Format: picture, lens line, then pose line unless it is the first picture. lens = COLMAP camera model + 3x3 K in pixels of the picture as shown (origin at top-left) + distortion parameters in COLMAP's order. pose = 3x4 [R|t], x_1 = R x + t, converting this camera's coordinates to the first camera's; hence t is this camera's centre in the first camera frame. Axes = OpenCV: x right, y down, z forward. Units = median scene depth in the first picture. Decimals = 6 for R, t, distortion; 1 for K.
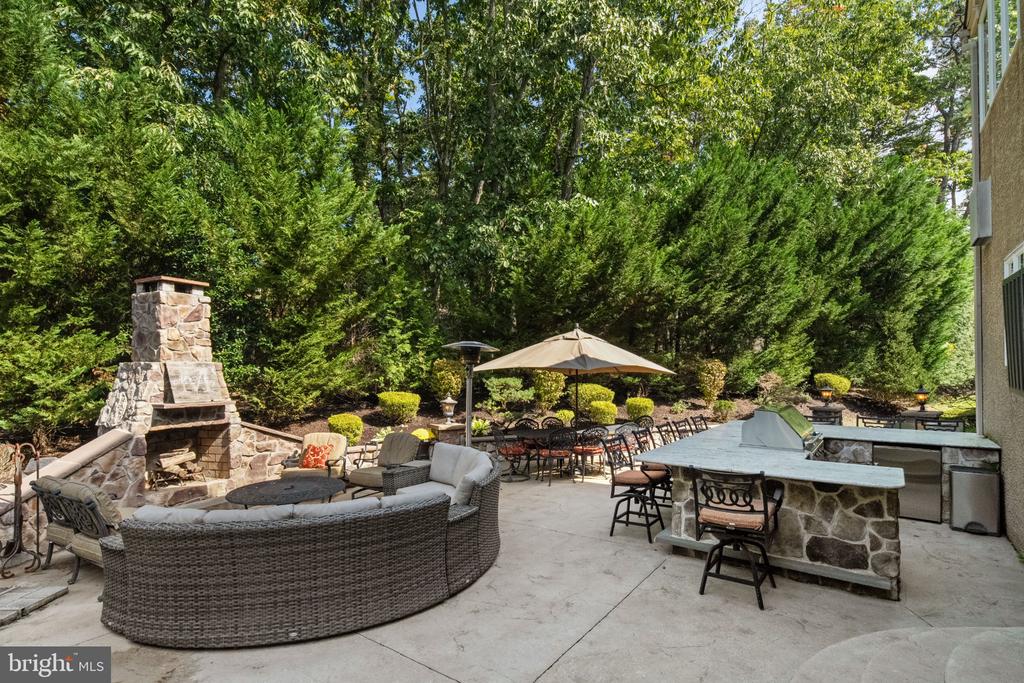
lens RADIAL K [[505.9, 0, 530.5], [0, 505.9, 366.5], [0, 0, 1]] dist [0.004853, -0.002332]
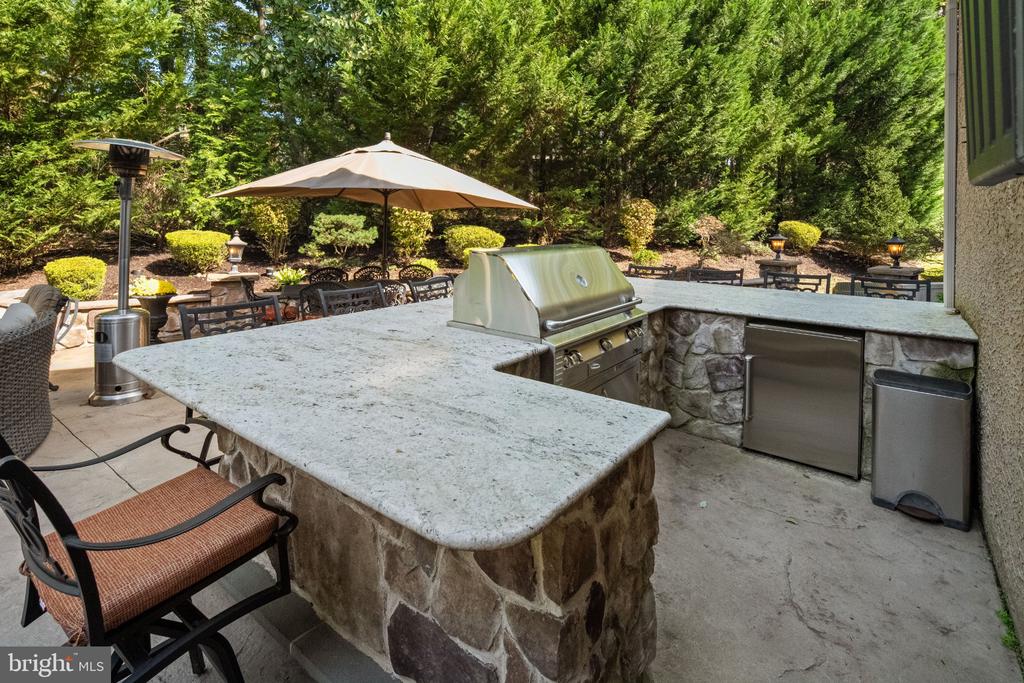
lens RADIAL K [[505.9, 0, 524.9], [0, 505.9, 227.4], [0, 0, 1]] dist [0.004853, -0.002332]
pose [[0.999719, 0.015083, -0.018295, 0.246861], [-0.014787, 0.999759, 0.016201, 0.026106], [0.018535, -0.015926, 0.999701, 0.250764]]
